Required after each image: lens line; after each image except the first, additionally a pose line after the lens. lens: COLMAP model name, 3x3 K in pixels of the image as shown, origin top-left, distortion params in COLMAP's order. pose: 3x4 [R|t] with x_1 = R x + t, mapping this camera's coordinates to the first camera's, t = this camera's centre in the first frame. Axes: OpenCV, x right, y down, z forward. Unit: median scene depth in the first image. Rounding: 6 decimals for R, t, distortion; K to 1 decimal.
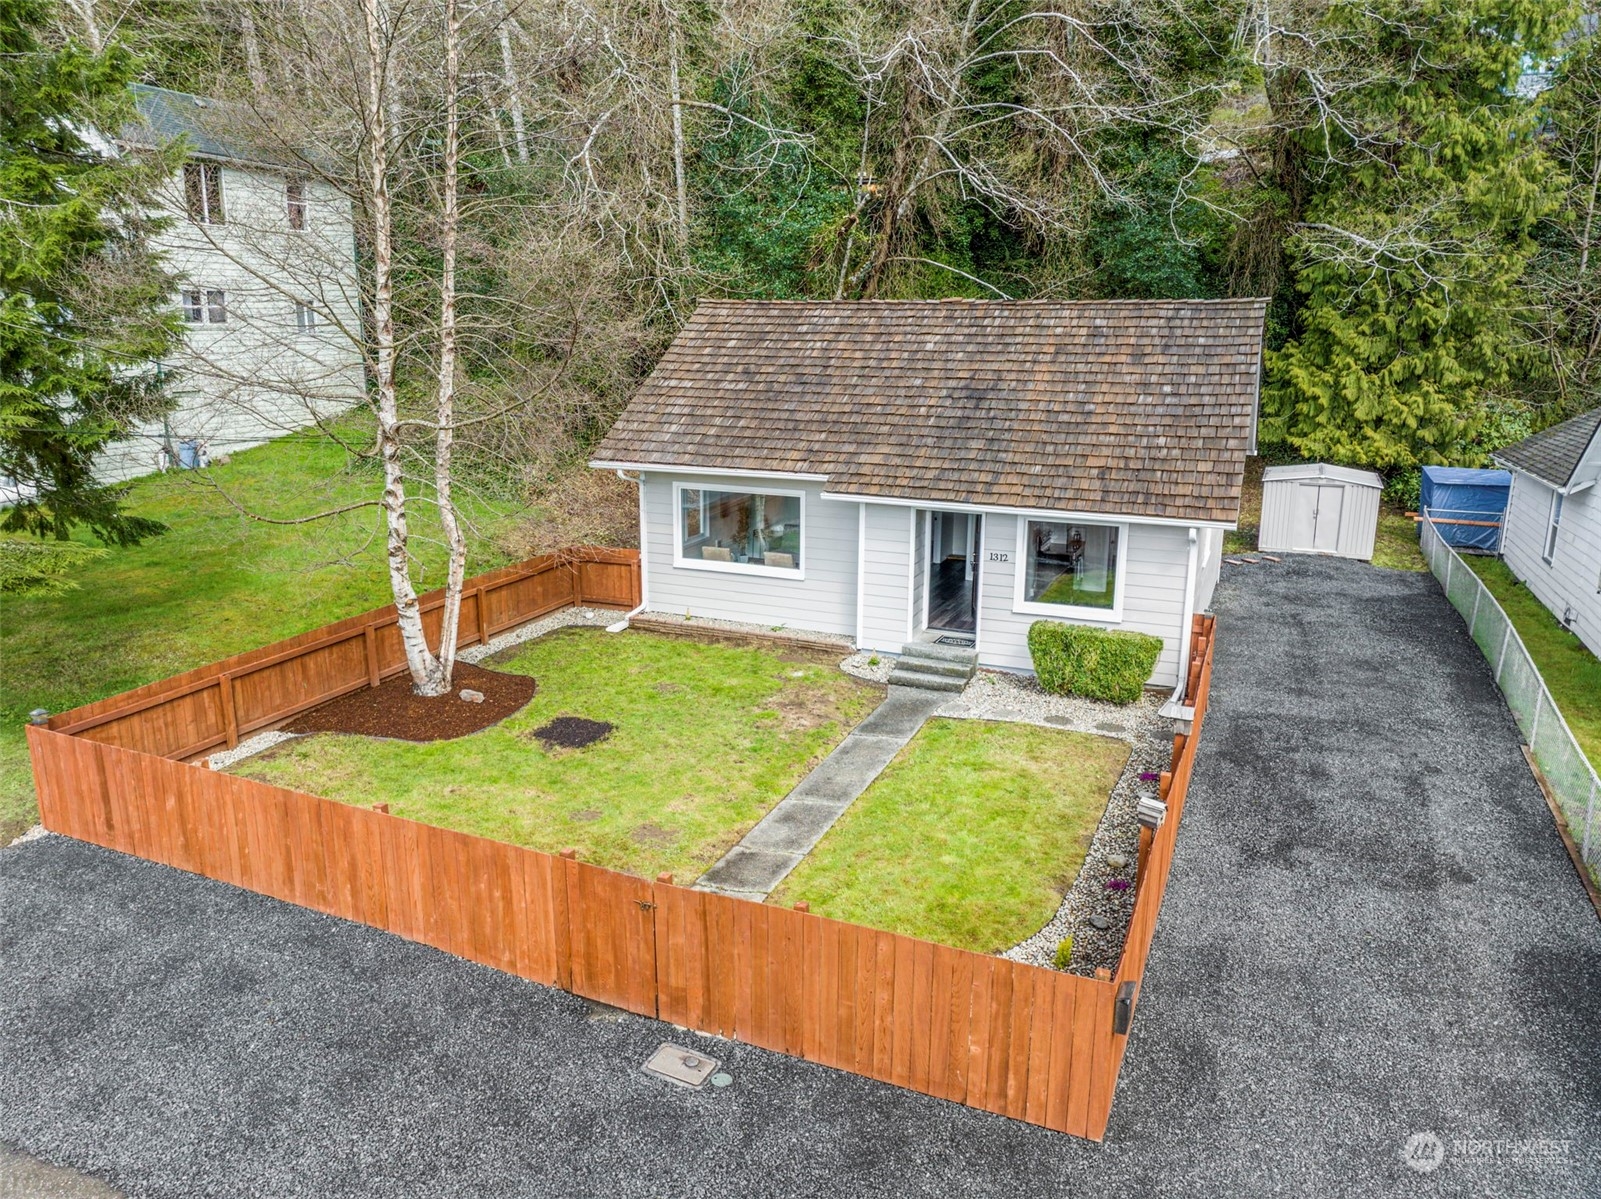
lens RADIAL K [[1127.2, 0, 798.8], [0, 1127.2, 606.7], [0, 0, 1]] dist [-0.044450, 0.007573]
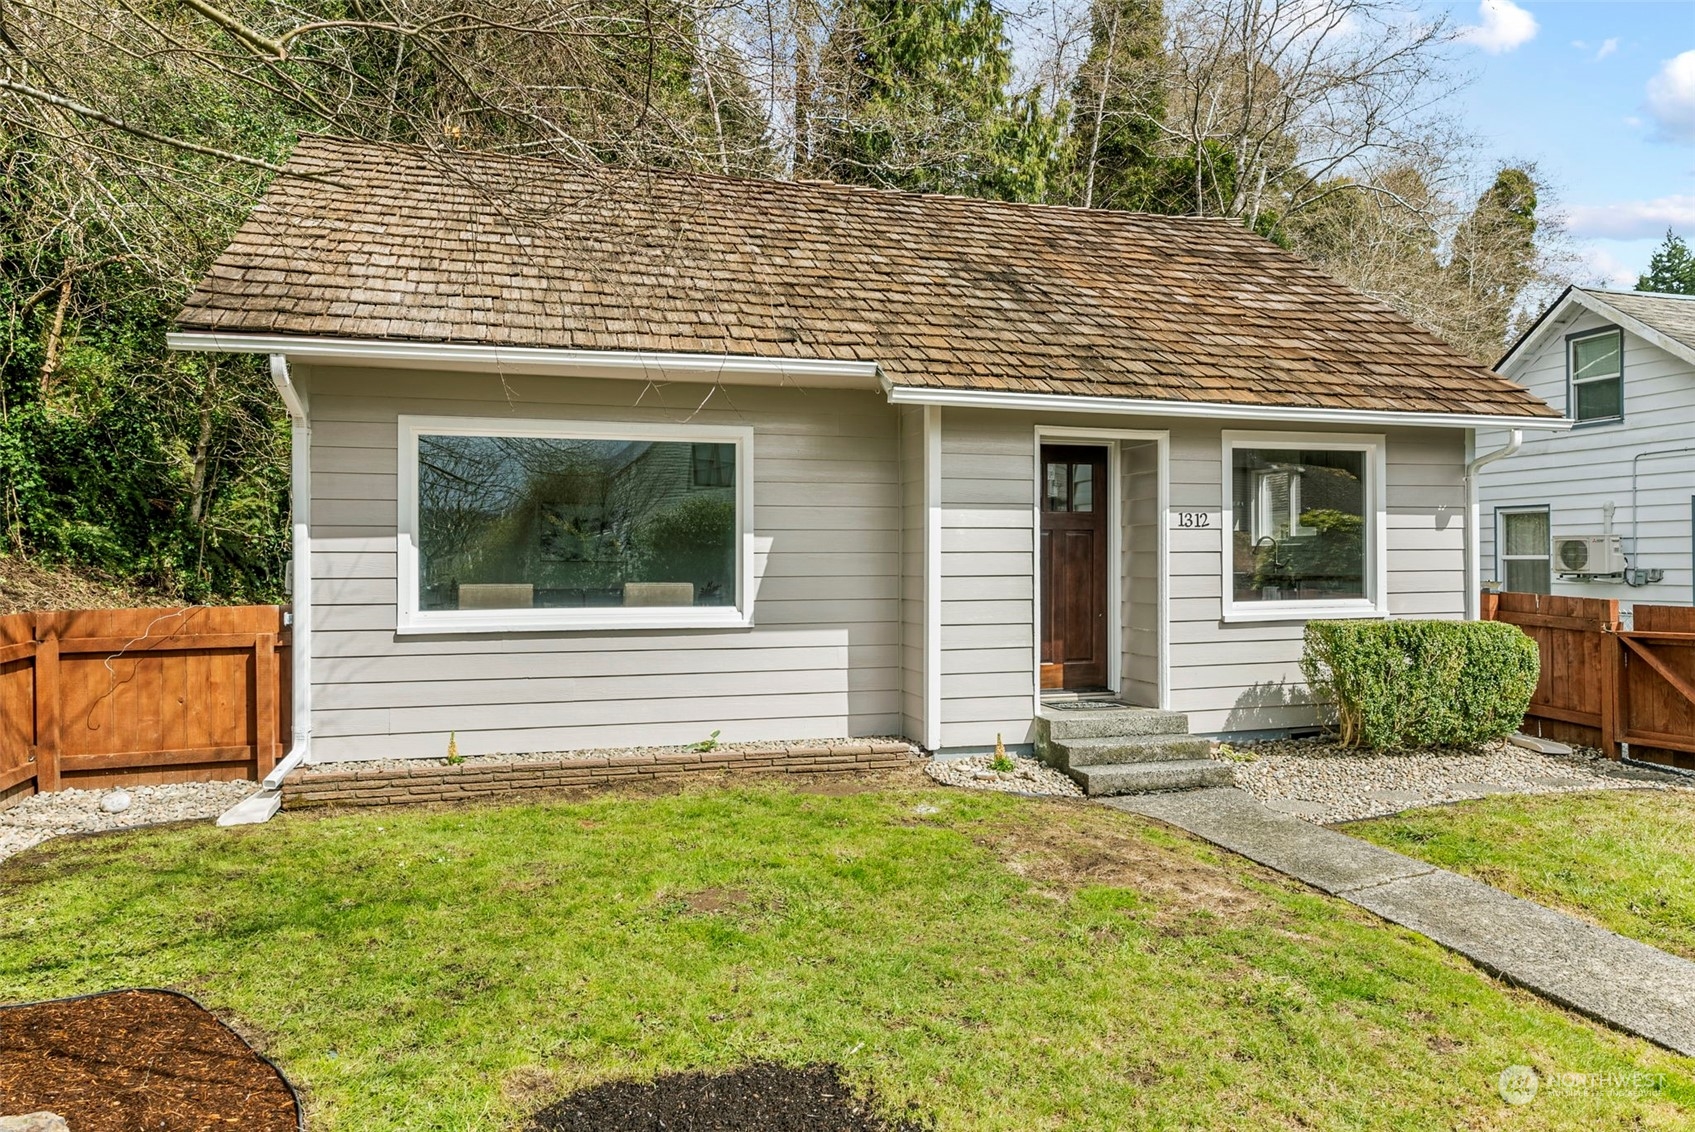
lens RADIAL K [[1098.6, 0, 849.9], [0, 1098.6, 561.0], [0, 0, 1]] dist [-0.001522, 0.003239]
pose [[0.774356, -0.013420, 0.632608, -0.272813], [0.167425, 0.968487, -0.184395, 0.043004], [-0.610198, 0.248702, 0.752201, 0.722356]]
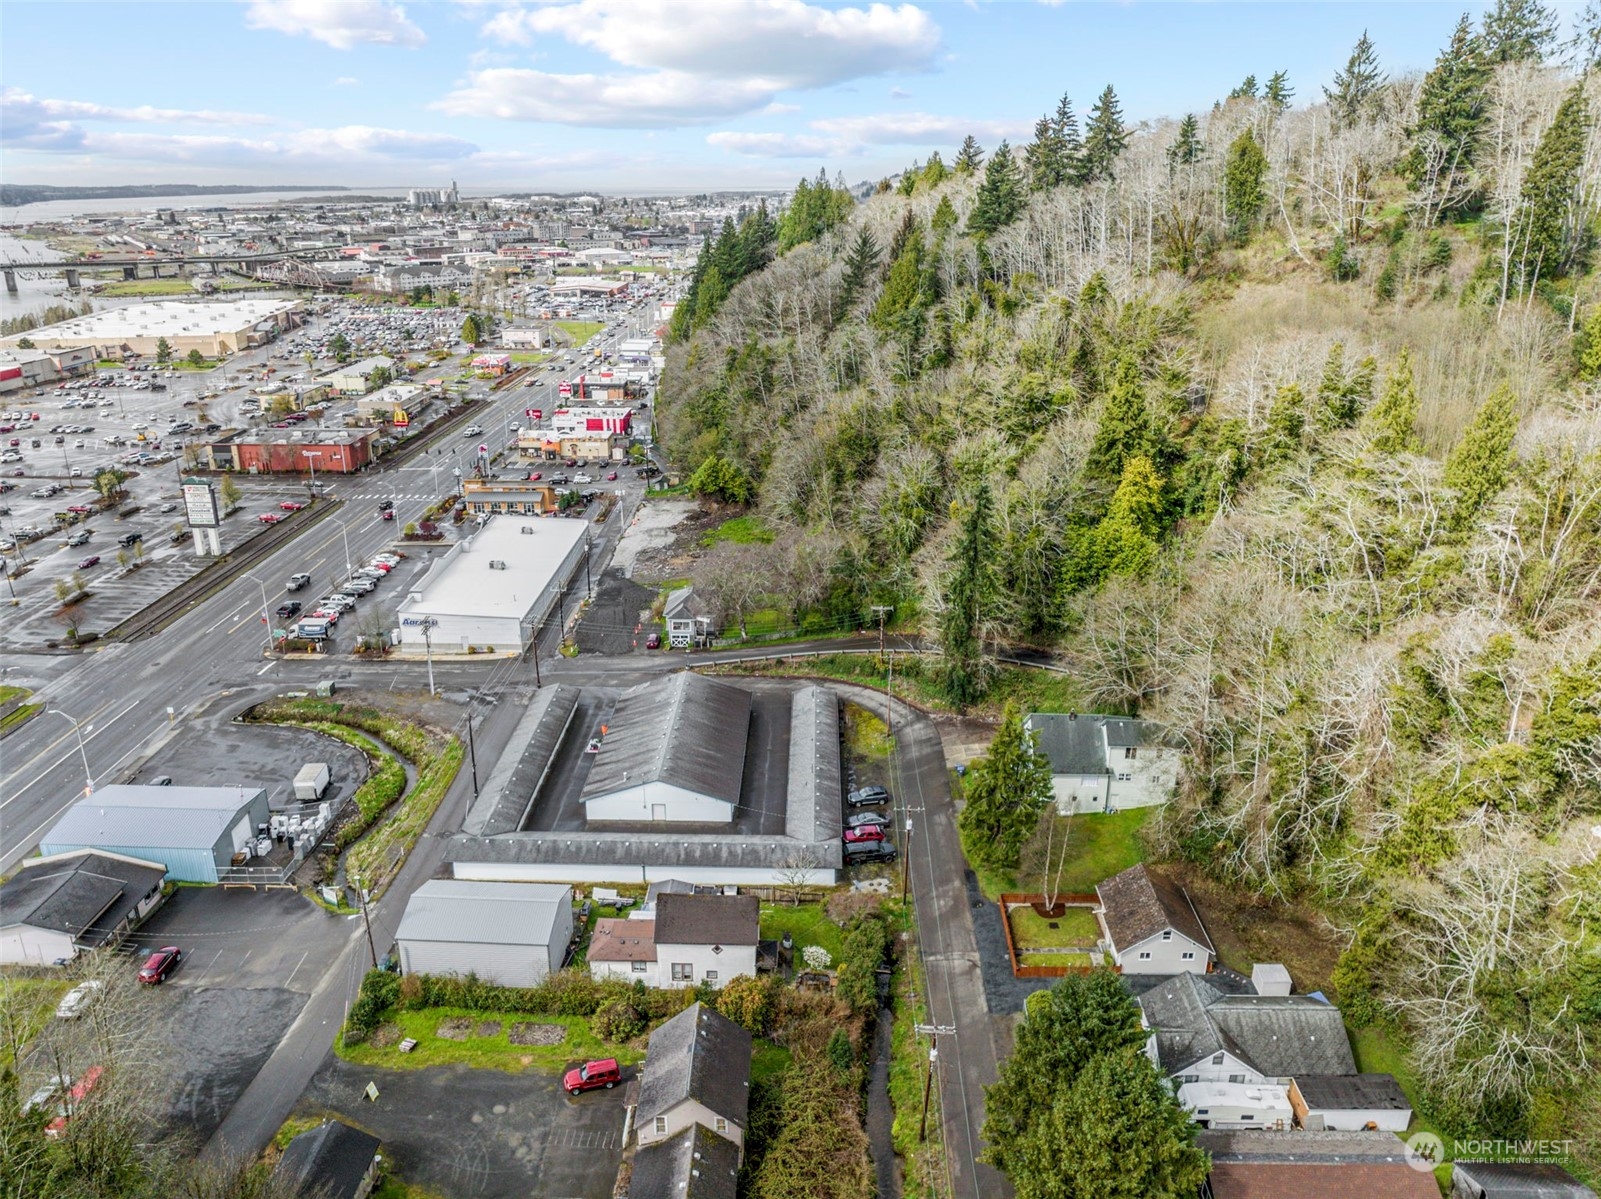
lens RADIAL K [[1127.2, 0, 798.8], [0, 1127.2, 606.7], [0, 0, 1]] dist [-0.044450, 0.007573]
pose [[0.361596, 0.317416, -0.876639, 4.503878], [-0.224114, 0.942284, 0.248743, -2.989667], [0.904998, 0.106523, 0.411864, -3.396952]]
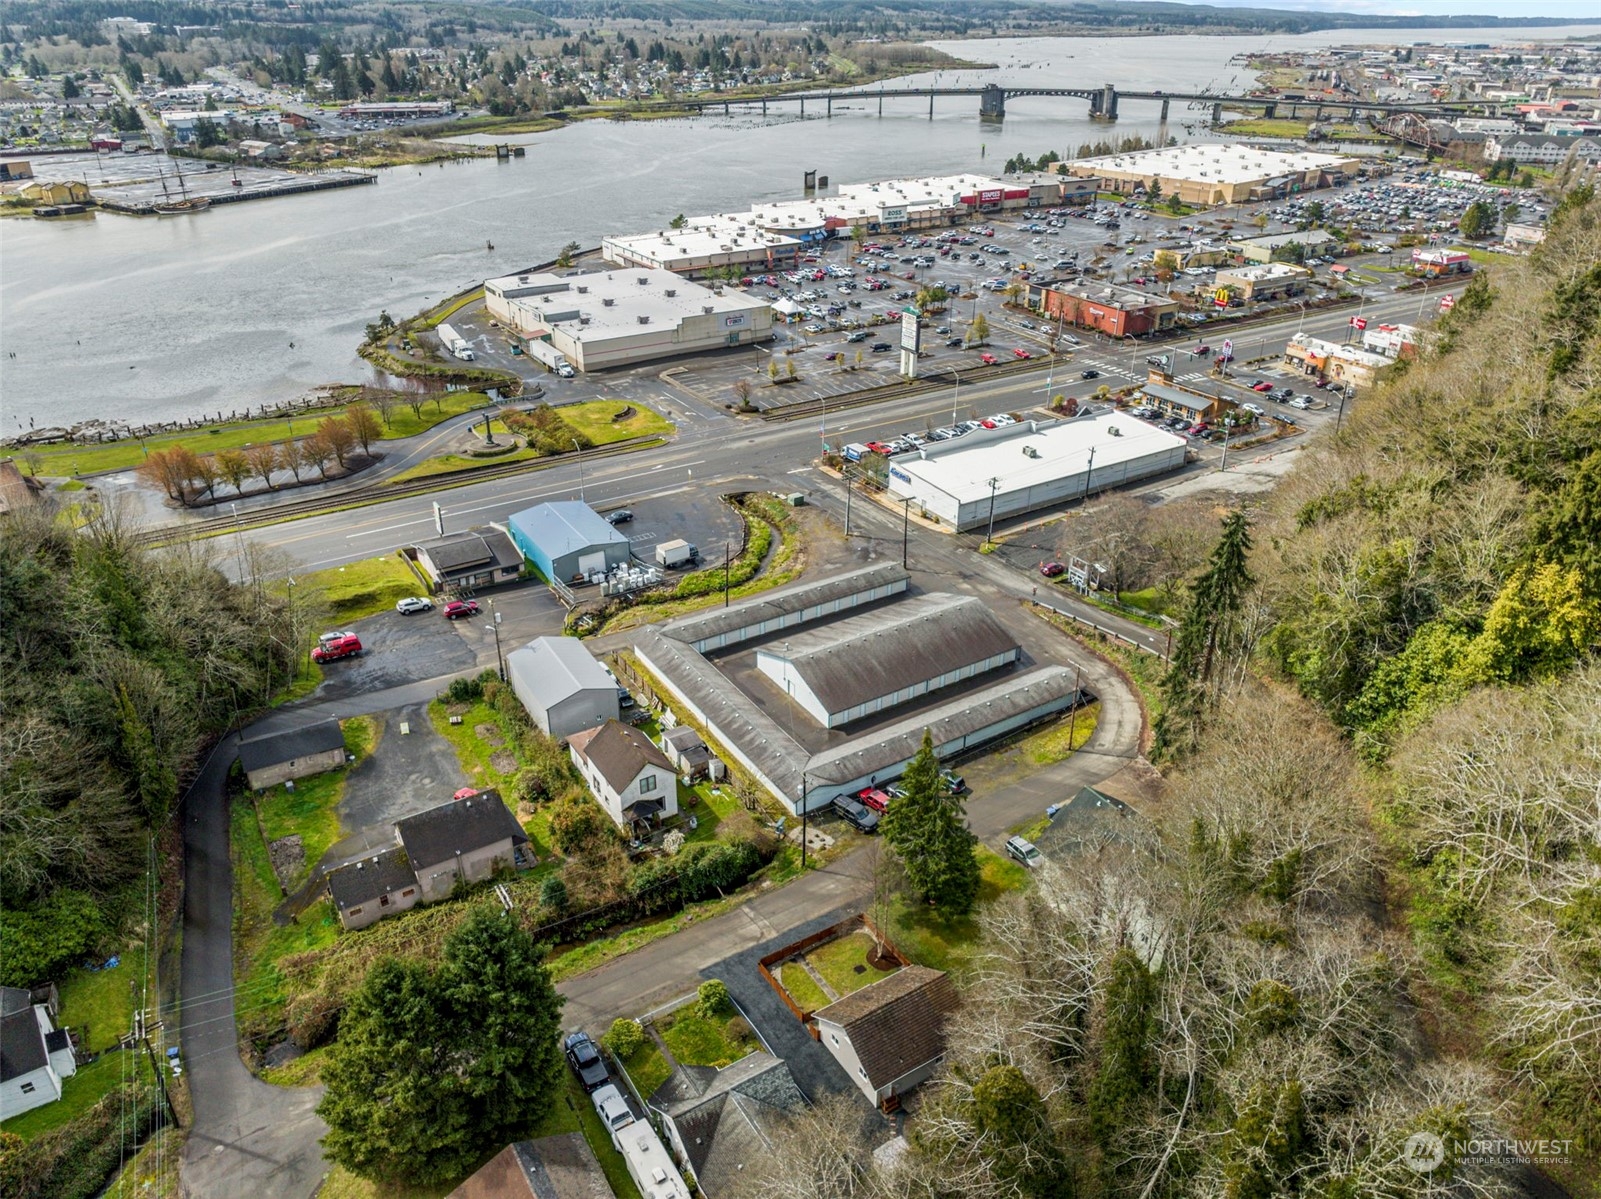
lens RADIAL K [[1127.2, 0, 798.8], [0, 1127.2, 606.7], [0, 0, 1]] dist [-0.044450, 0.007573]
pose [[-0.575524, 0.373377, -0.727573, 3.681480], [-0.209111, 0.792919, 0.572322, -4.821387], [0.790598, 0.481528, -0.378266, 1.970217]]
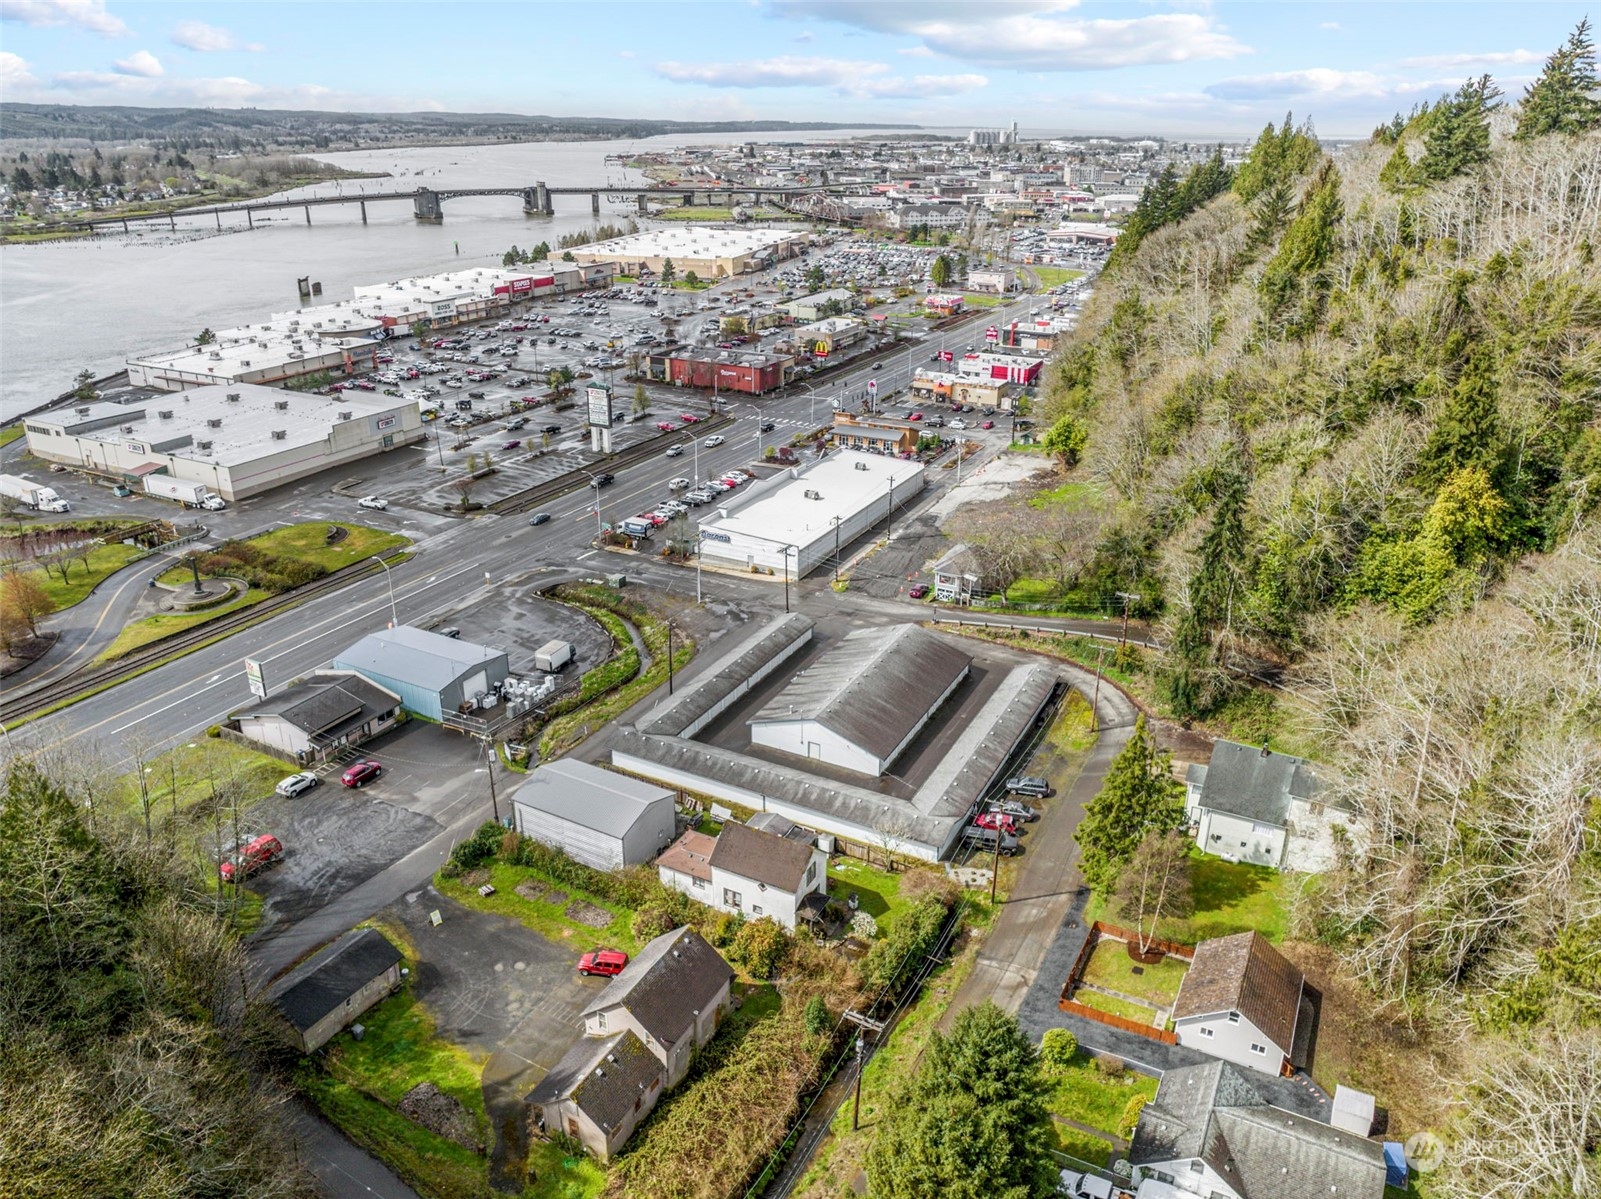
lens RADIAL K [[1127.2, 0, 798.8], [0, 1127.2, 606.7], [0, 0, 1]] dist [-0.044450, 0.007573]
pose [[-0.093112, 0.381920, -0.919493, 4.692197], [-0.246492, 0.885914, 0.392934, -3.480076], [0.964661, 0.263235, 0.011651, -1.400469]]
